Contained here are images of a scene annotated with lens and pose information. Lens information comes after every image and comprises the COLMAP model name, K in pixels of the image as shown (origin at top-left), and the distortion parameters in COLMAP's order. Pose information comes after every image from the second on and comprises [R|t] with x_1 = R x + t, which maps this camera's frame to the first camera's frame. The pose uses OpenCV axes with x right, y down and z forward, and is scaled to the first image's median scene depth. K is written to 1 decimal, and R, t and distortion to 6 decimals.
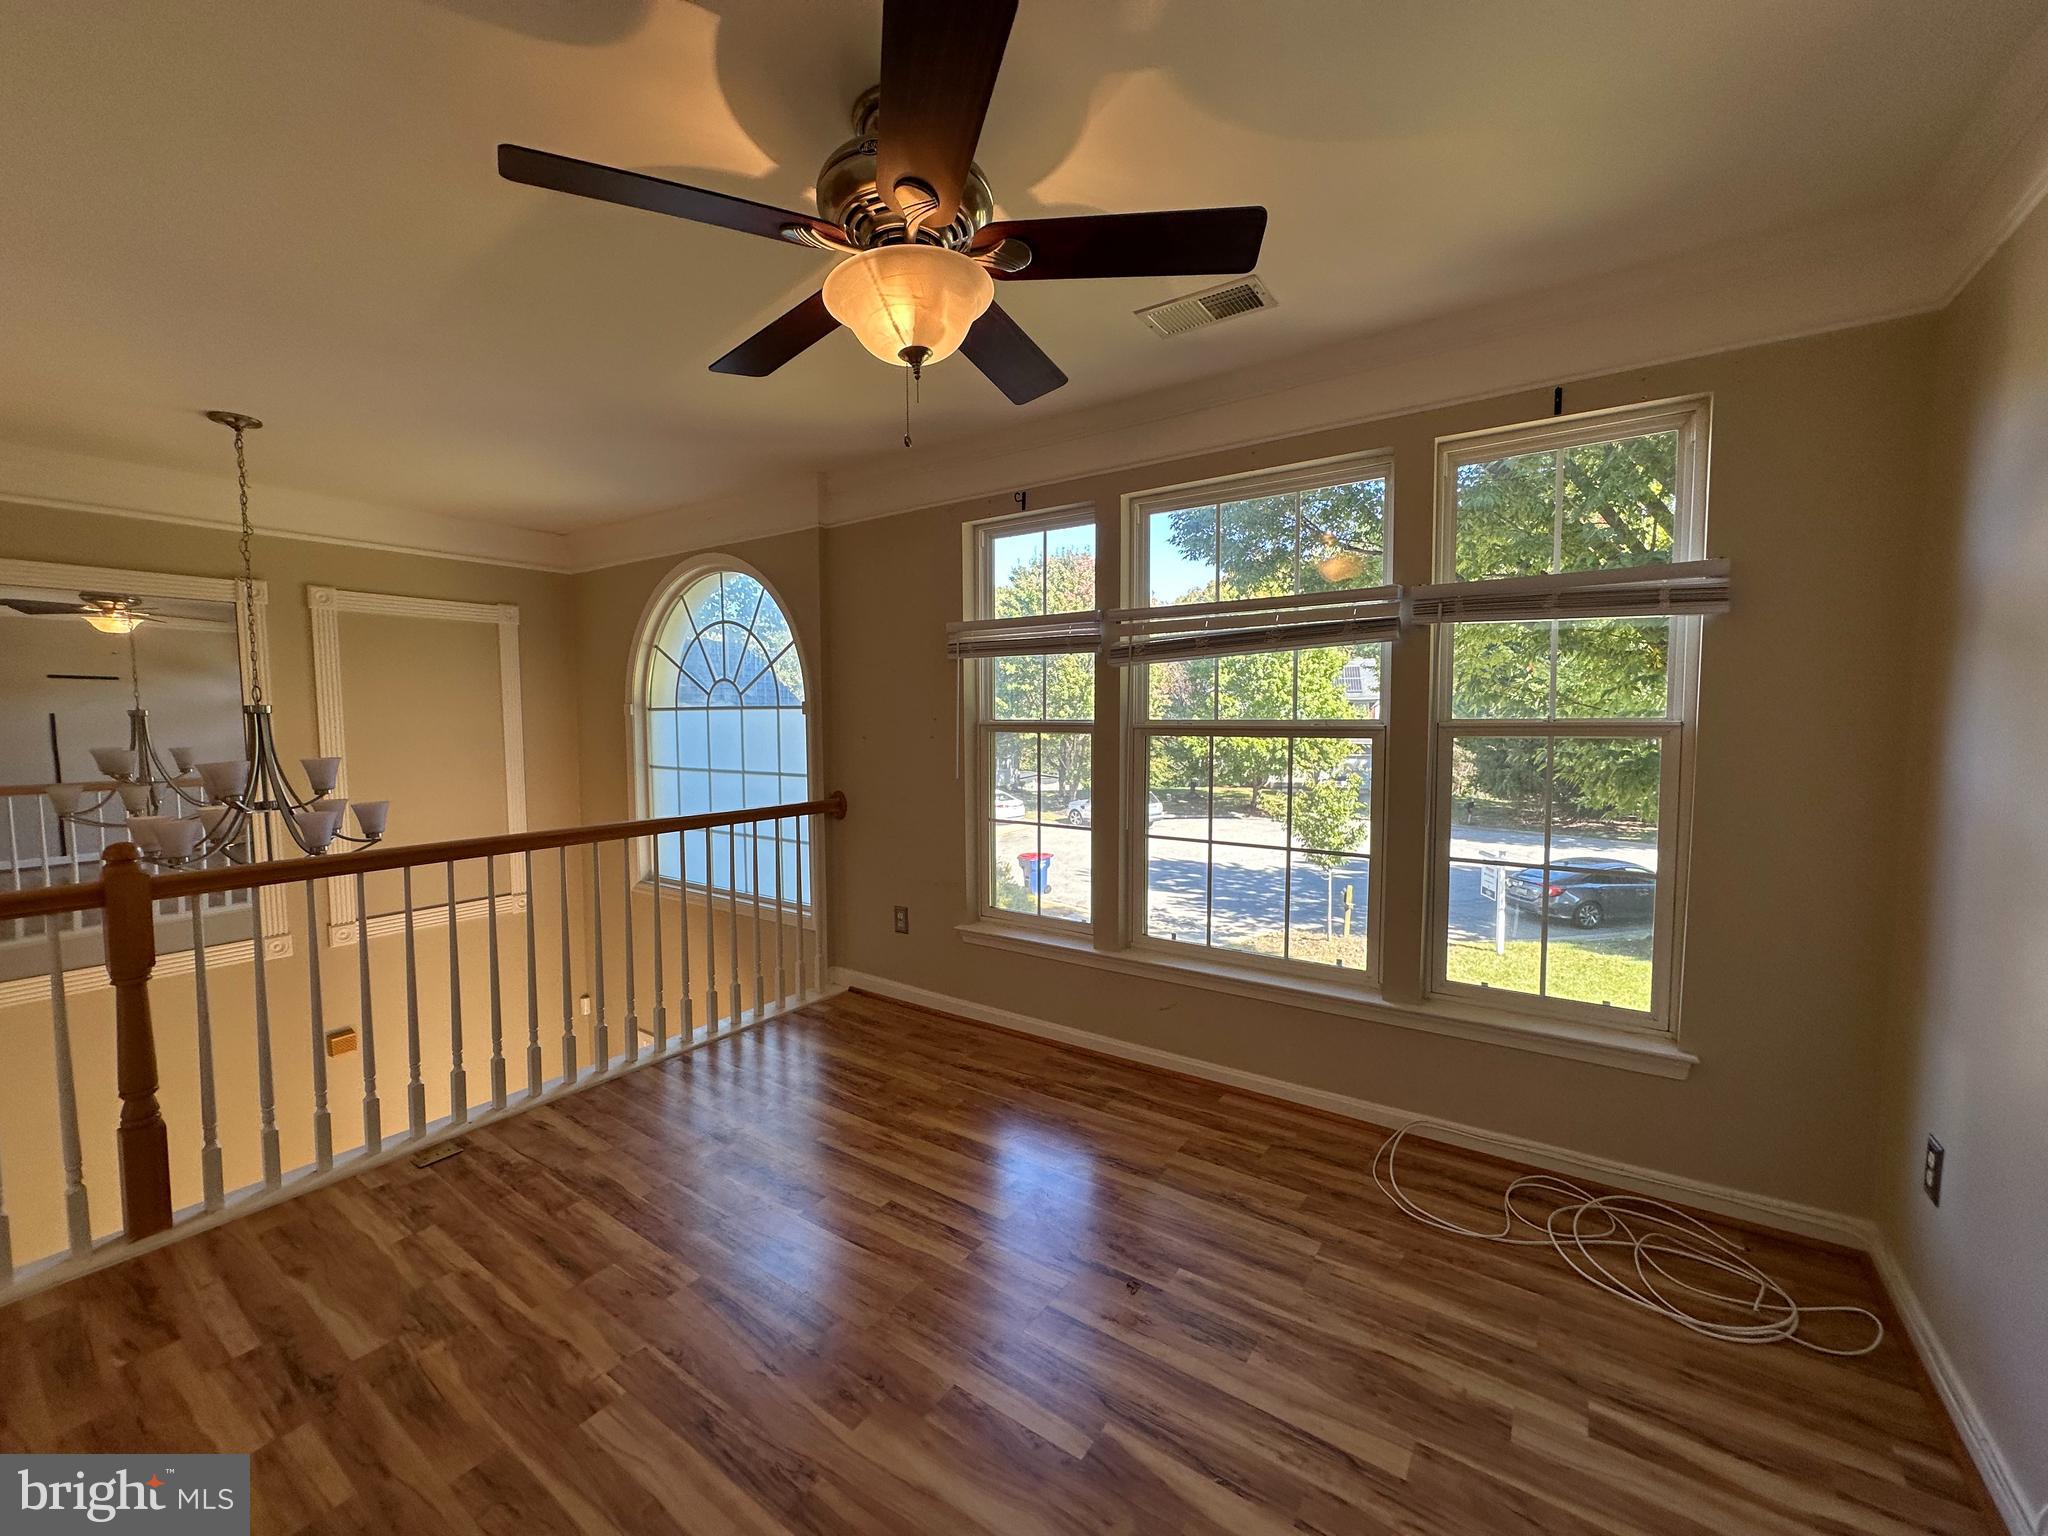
lens RADIAL K [[817.9, 0, 1020.6], [0, 817.9, 767.8], [0, 0, 1]] dist [-0.001806, 0.000668]
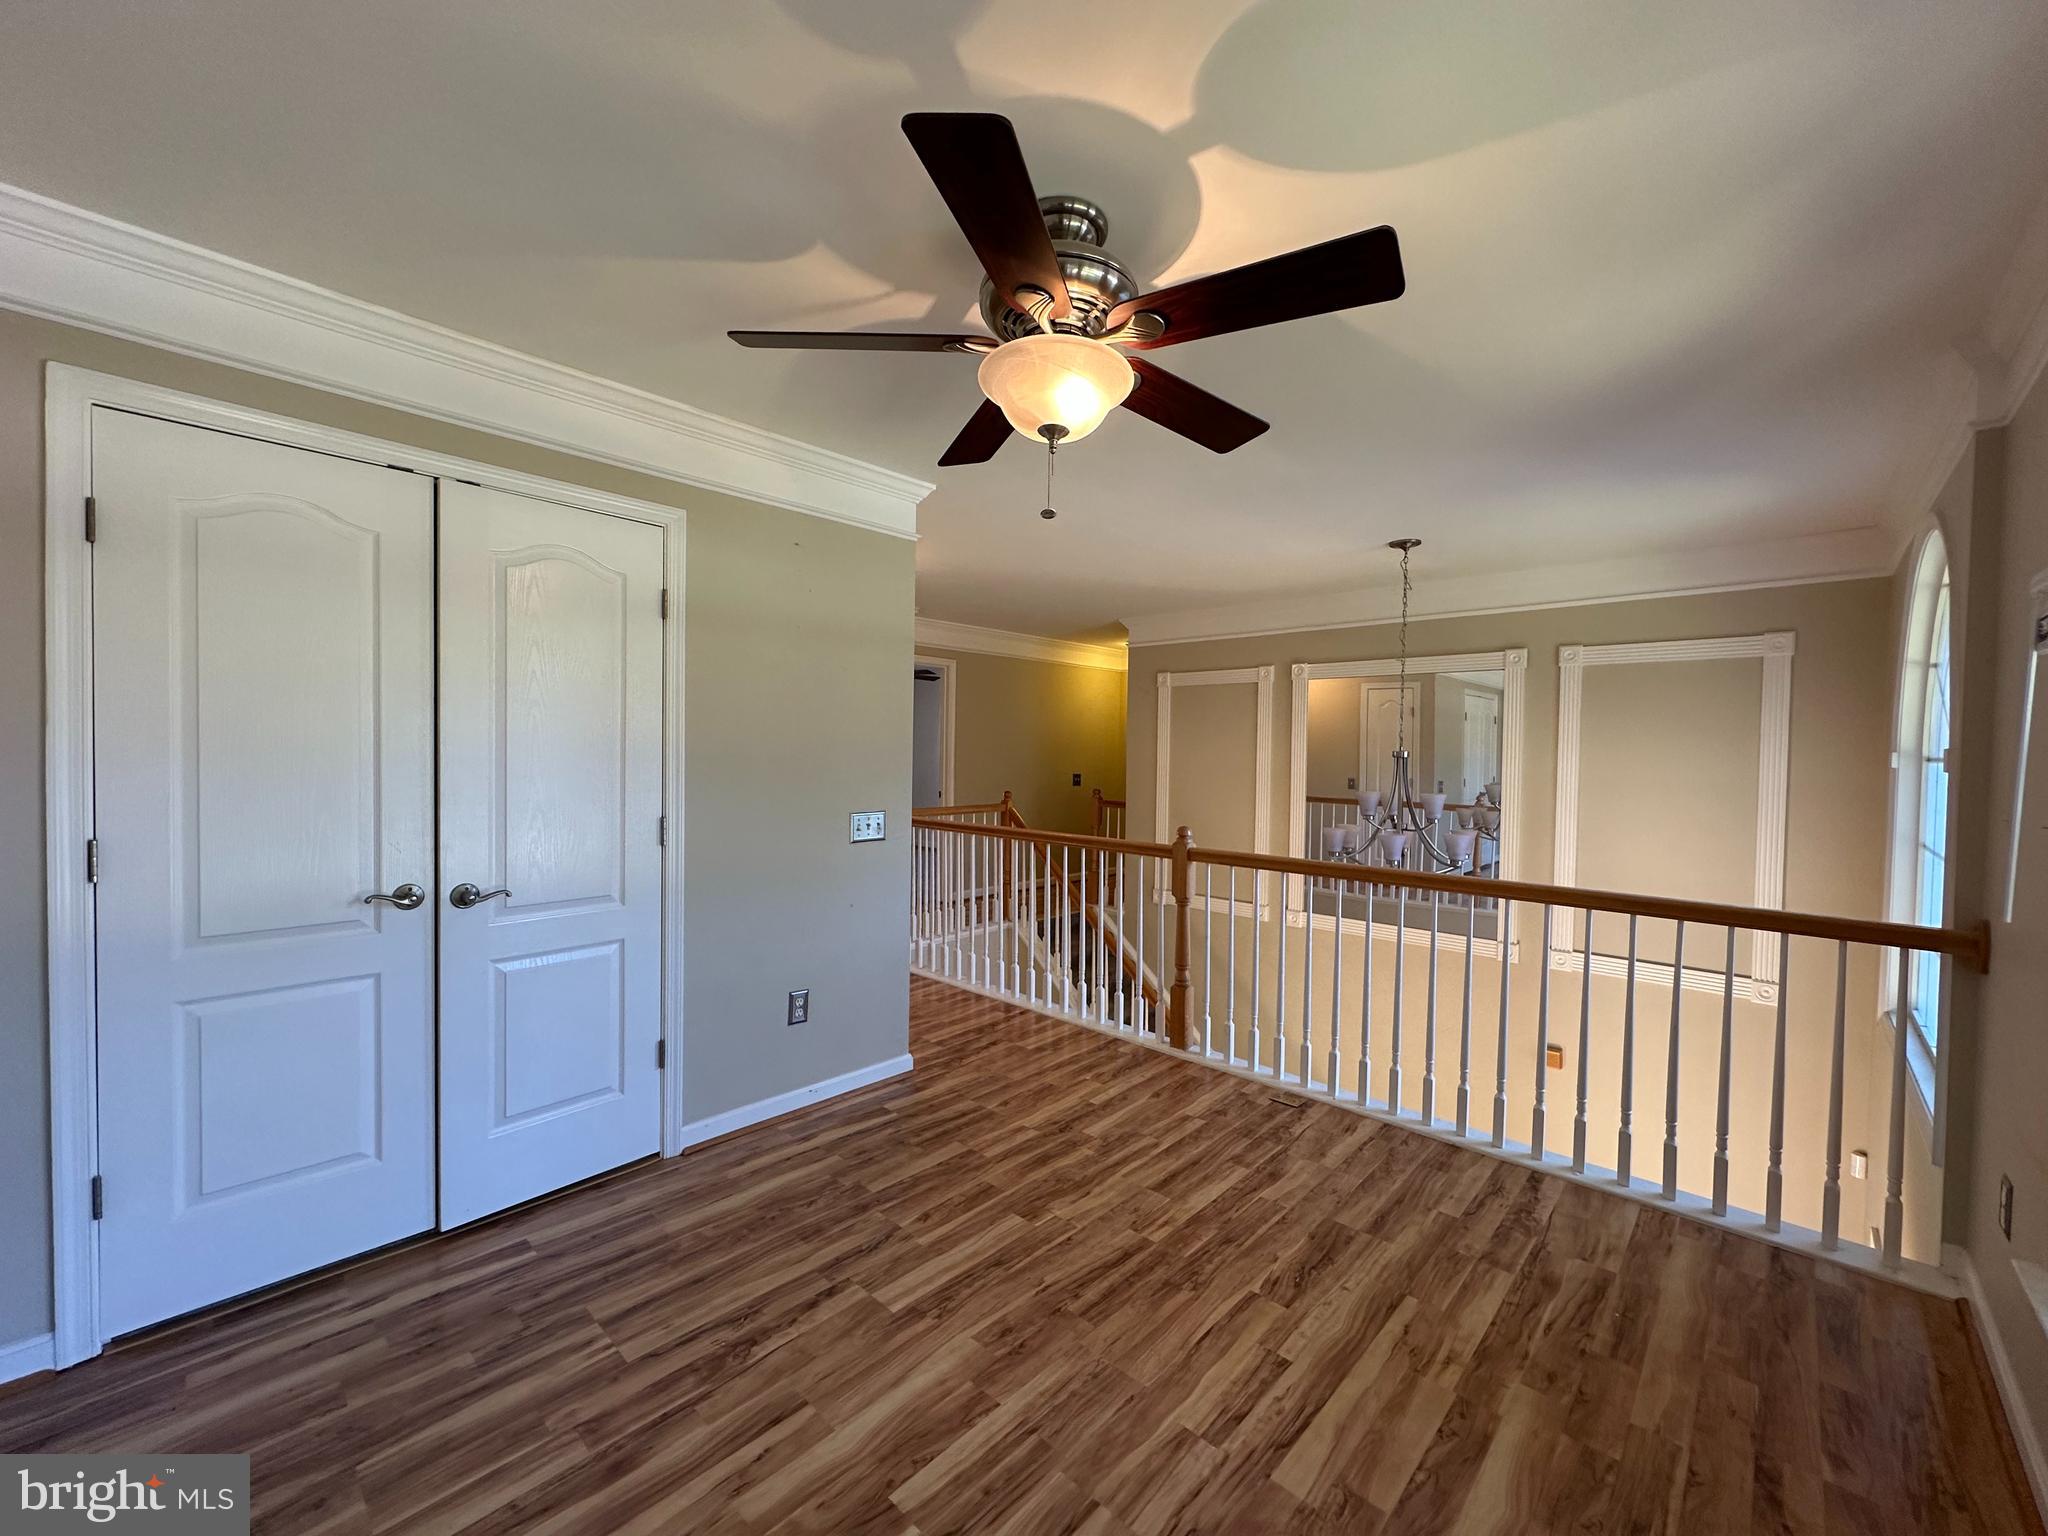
lens RADIAL K [[817.9, 0, 1022.2], [0, 817.9, 766.1], [0, 0, 1]] dist [-0.001806, 0.000668]
pose [[-0.146614, 0.024249, -0.988897, 0.592831], [-0.079789, 0.996152, 0.036256, -0.061995], [0.985971, 0.084219, -0.144115, 0.708804]]
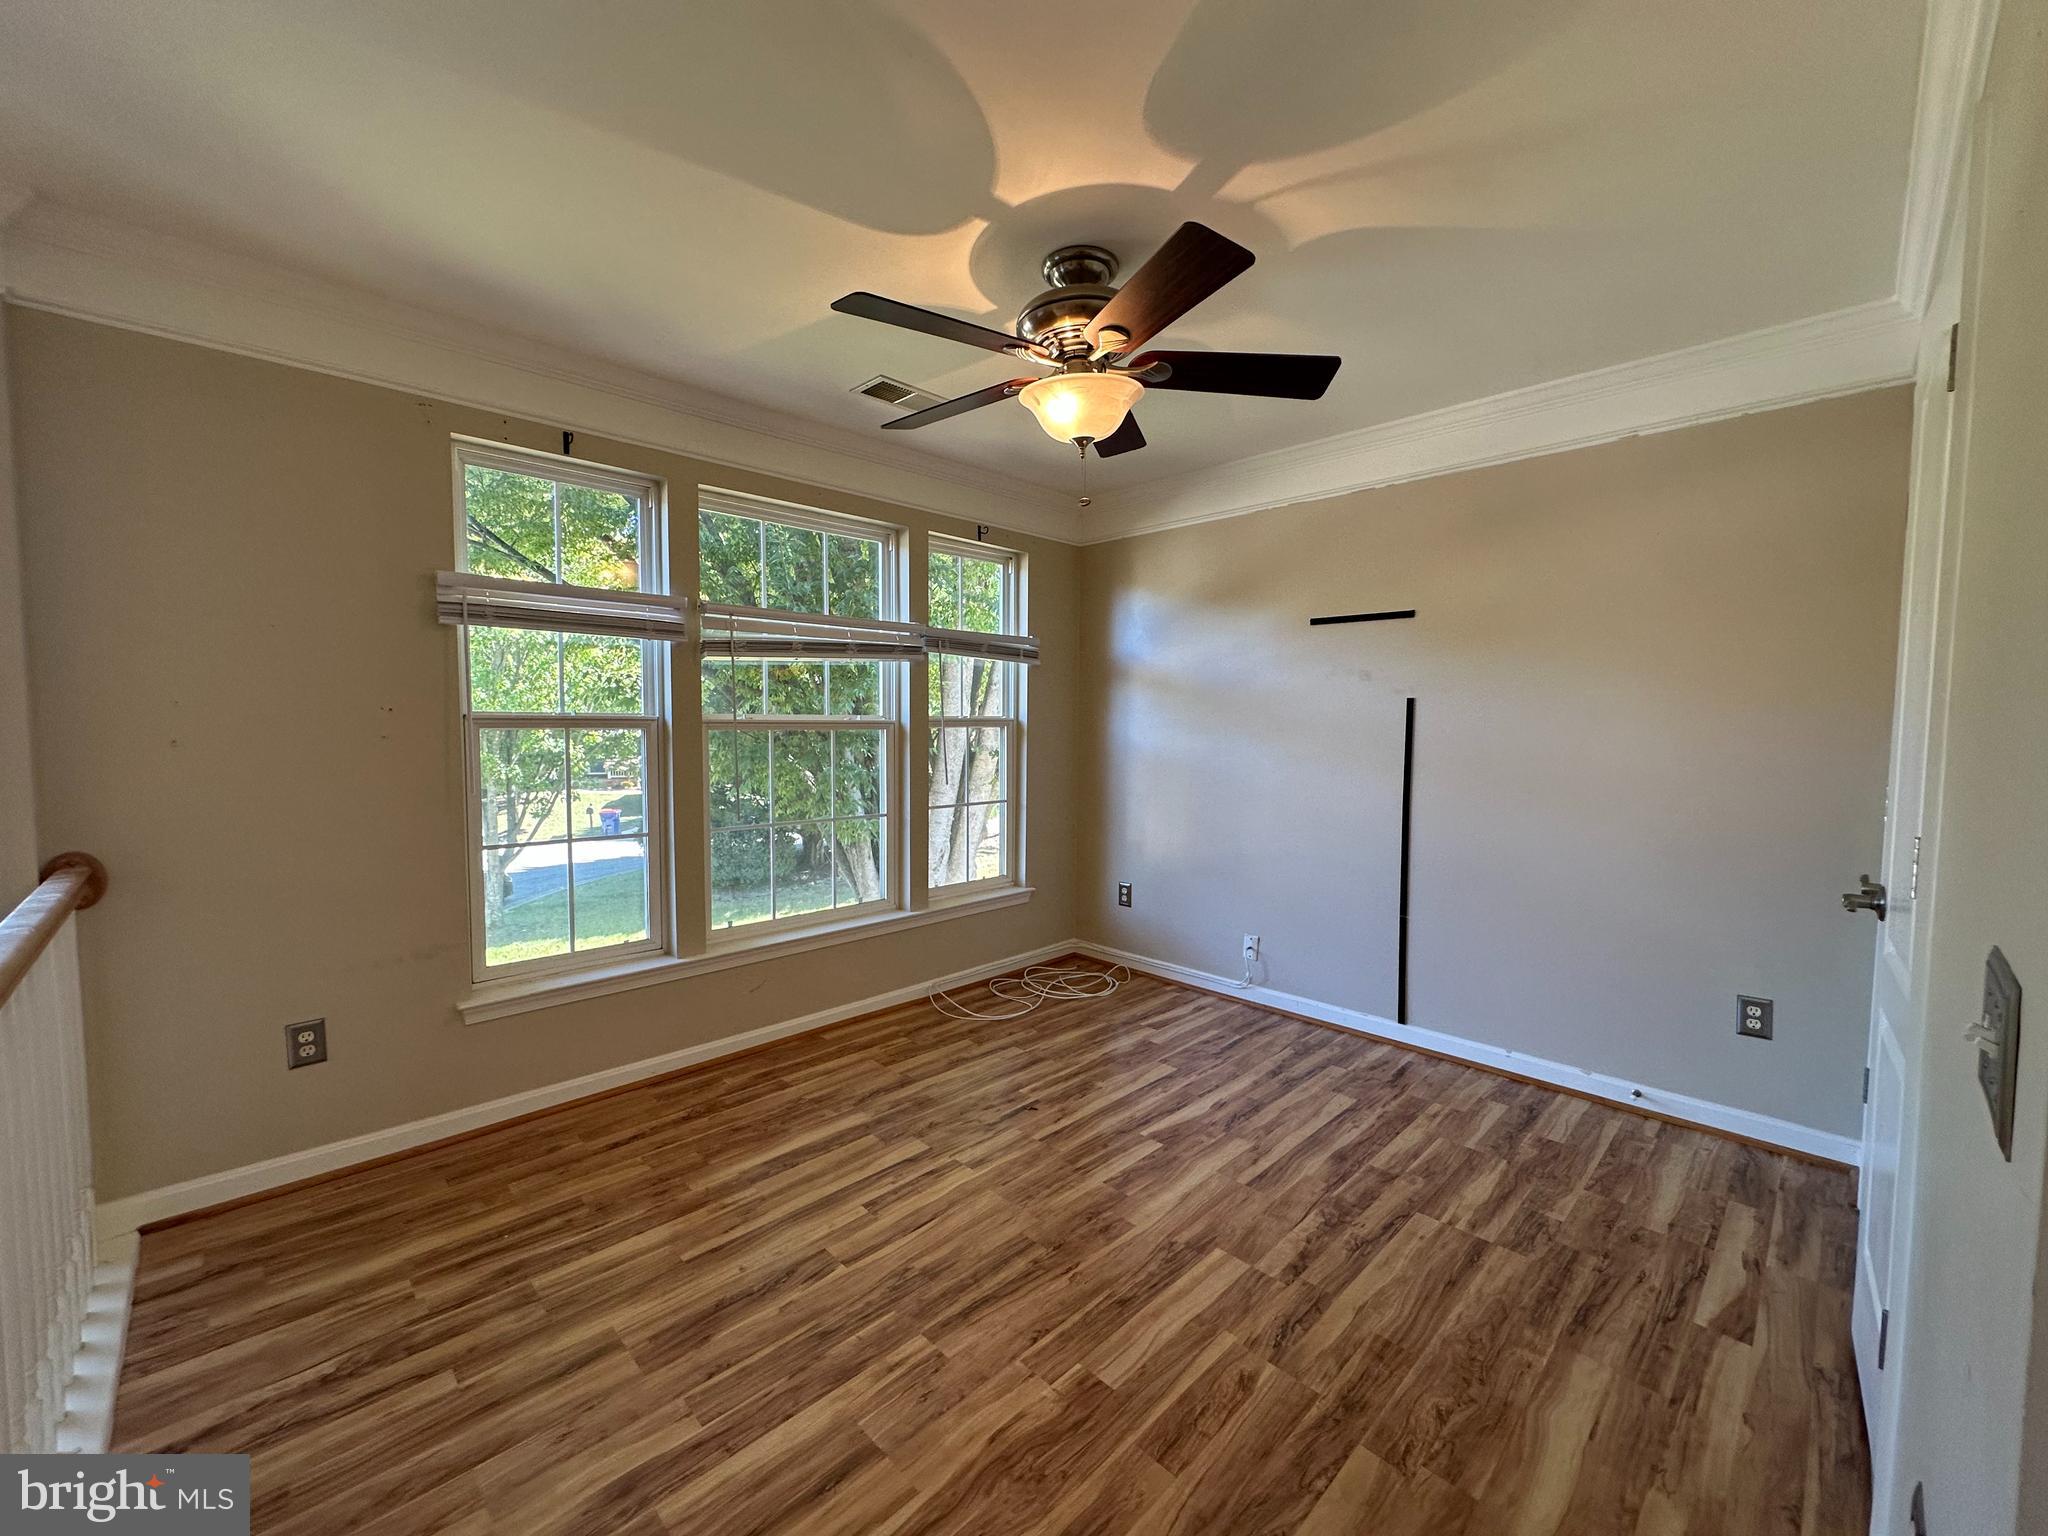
lens RADIAL K [[817.9, 0, 1026.4], [0, 817.9, 767.8], [0, 0, 1]] dist [-0.001806, 0.000668]
pose [[0.180165, -0.050791, 0.982324, -0.927107], [0.058639, 0.997444, 0.040818, -0.014186], [-0.981887, 0.050248, 0.182683, 0.534457]]
